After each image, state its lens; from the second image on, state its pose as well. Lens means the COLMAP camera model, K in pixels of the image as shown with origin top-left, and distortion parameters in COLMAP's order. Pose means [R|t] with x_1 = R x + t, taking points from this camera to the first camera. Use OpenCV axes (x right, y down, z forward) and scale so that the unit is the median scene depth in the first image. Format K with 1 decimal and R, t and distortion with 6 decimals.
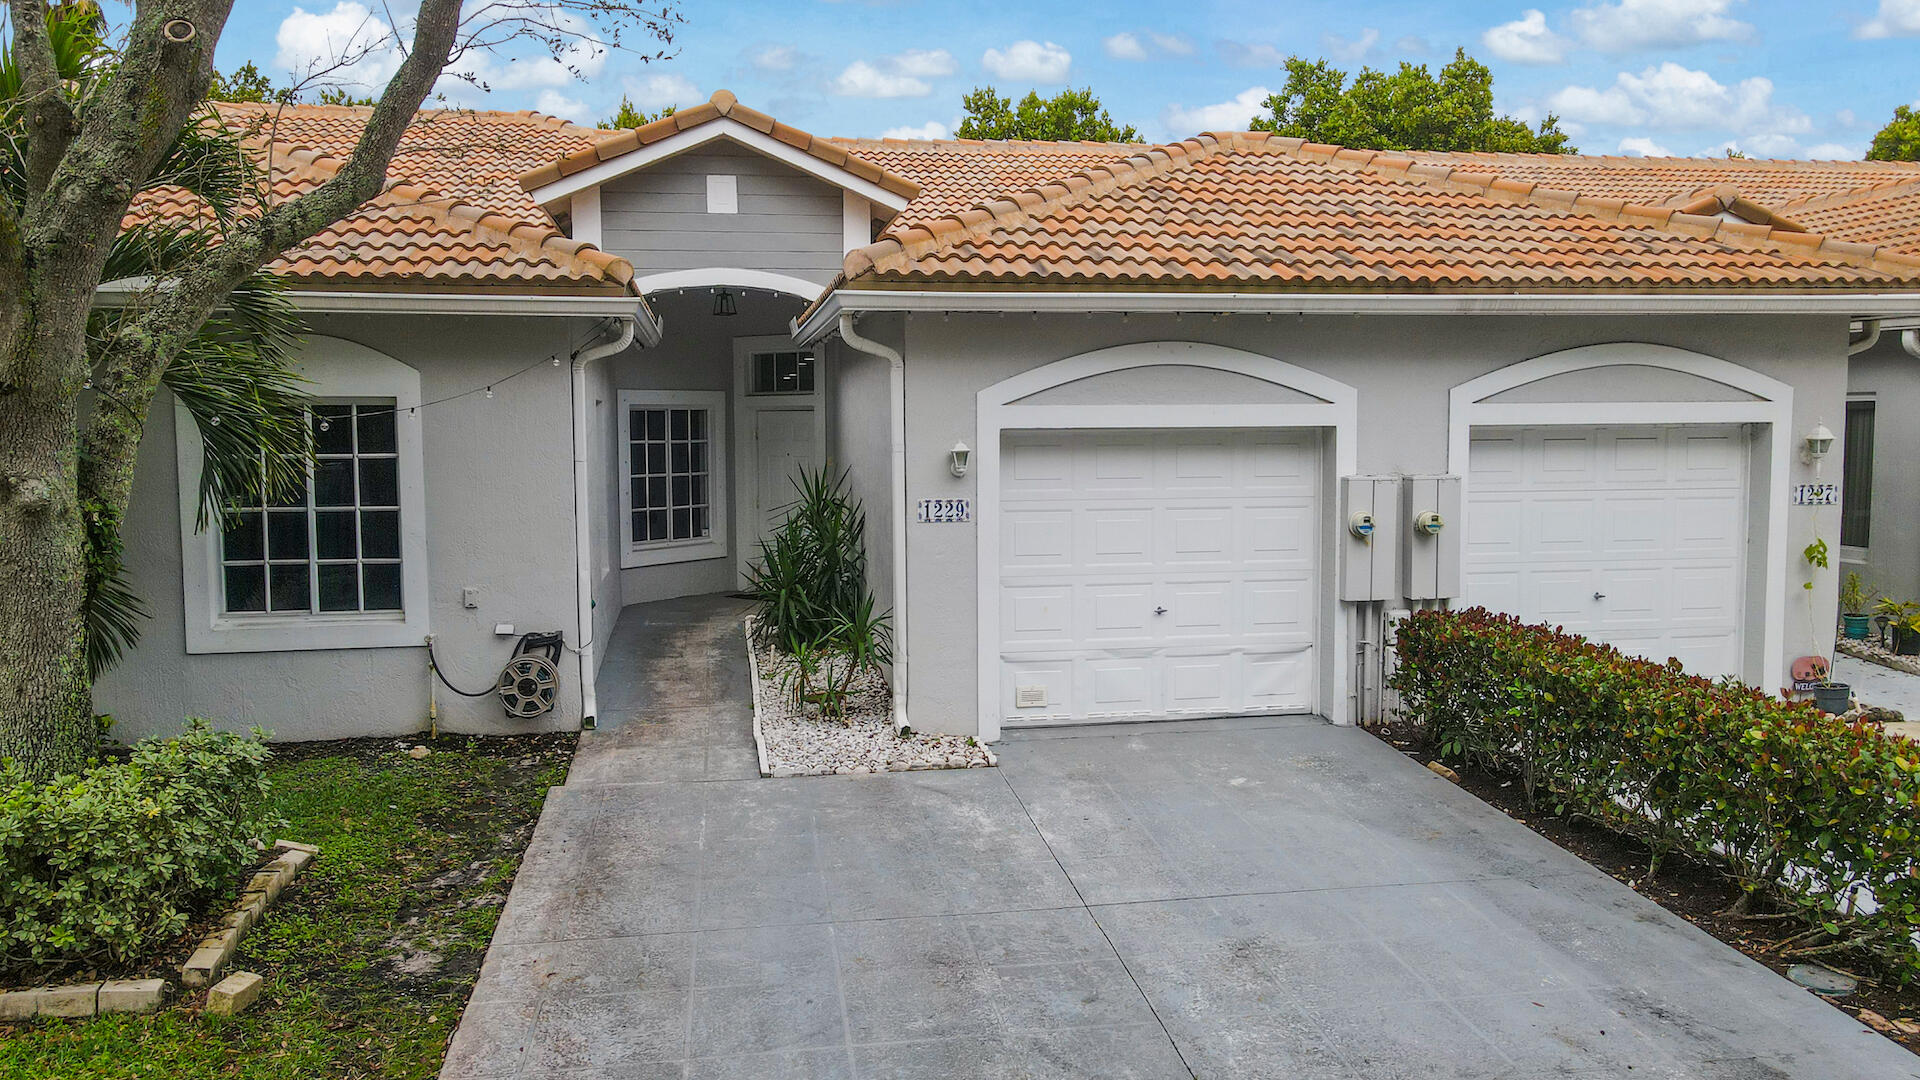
lens RADIAL K [[1406.3, 0, 960.0], [0, 1406.3, 540.0], [0, 0, 1]] dist [0.010294, 0.012650]
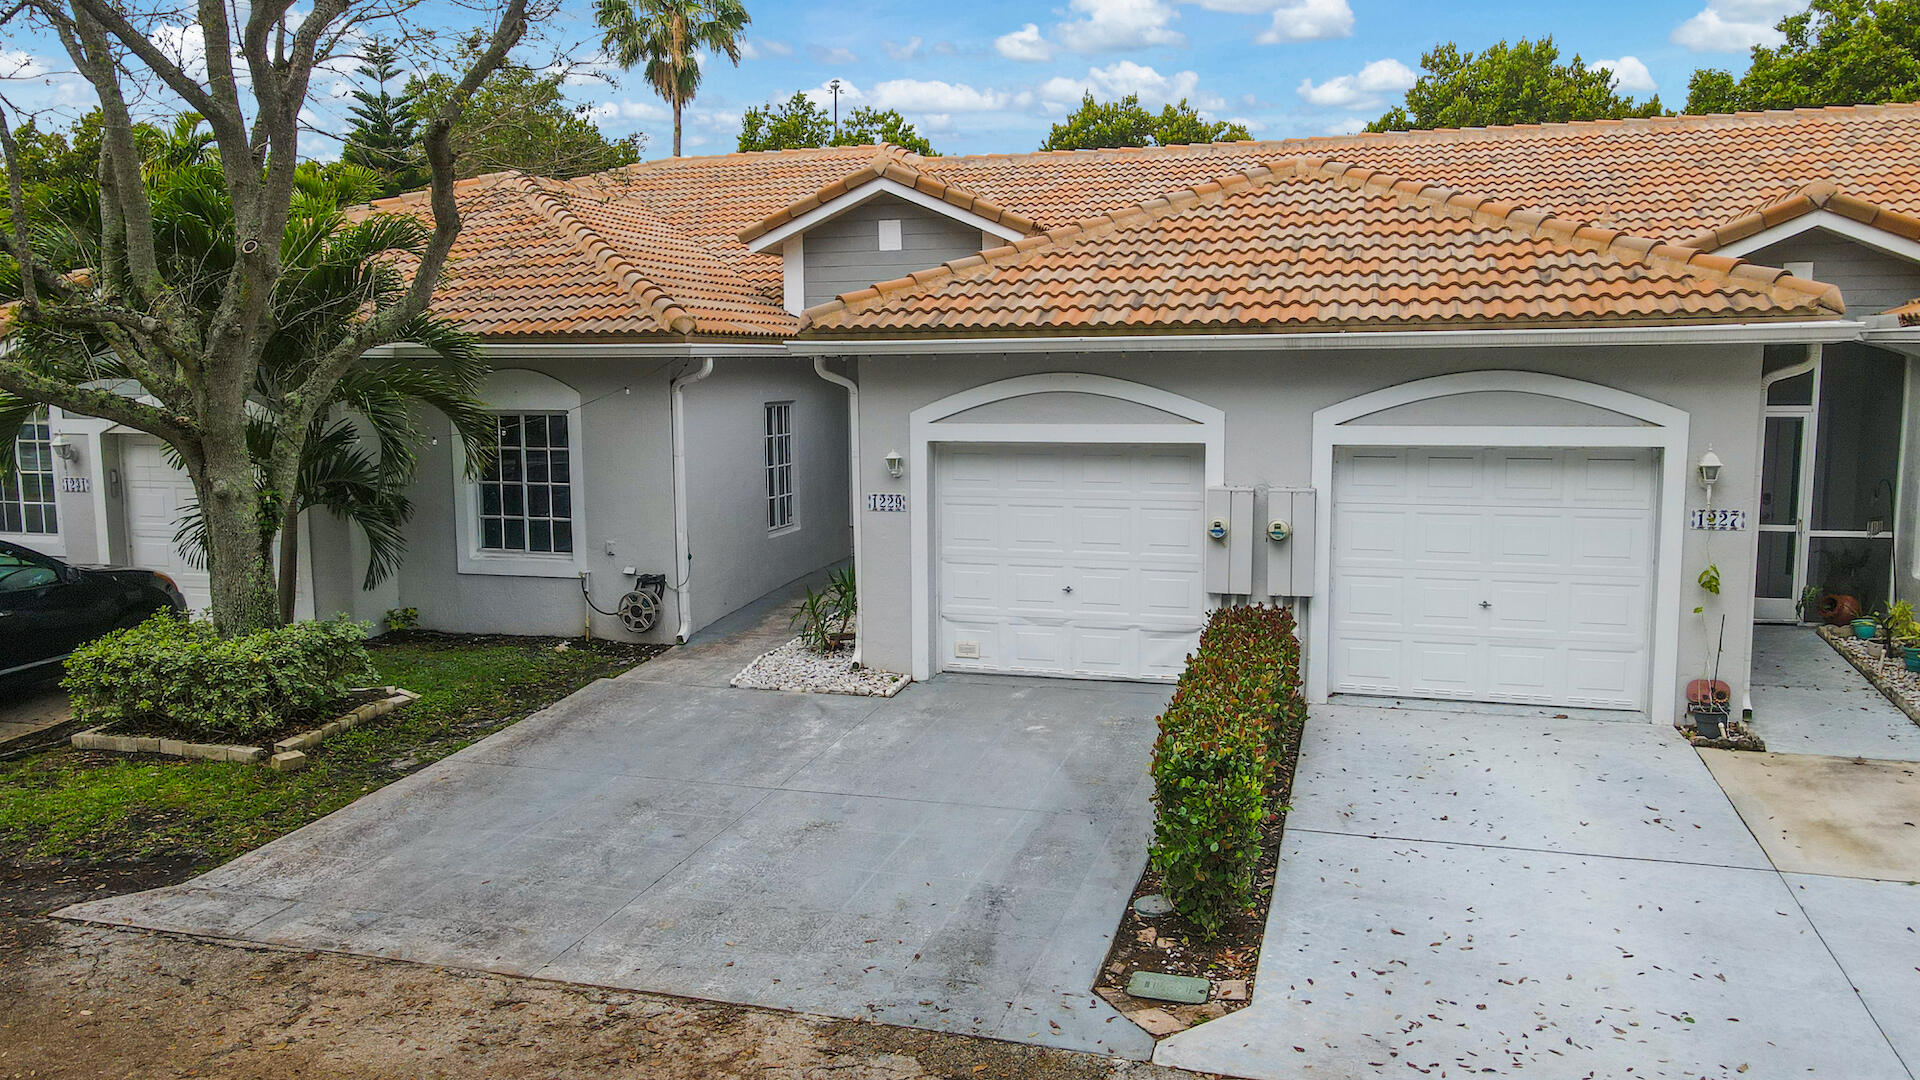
lens RADIAL K [[1406.3, 0, 960.0], [0, 1406.3, 540.0], [0, 0, 1]] dist [0.010294, 0.012650]
pose [[0.895419, 0.055081, -0.441804, 0.636264], [-0.035854, 0.998016, 0.051758, -0.056723], [0.443778, -0.030504, 0.895617, -0.152188]]
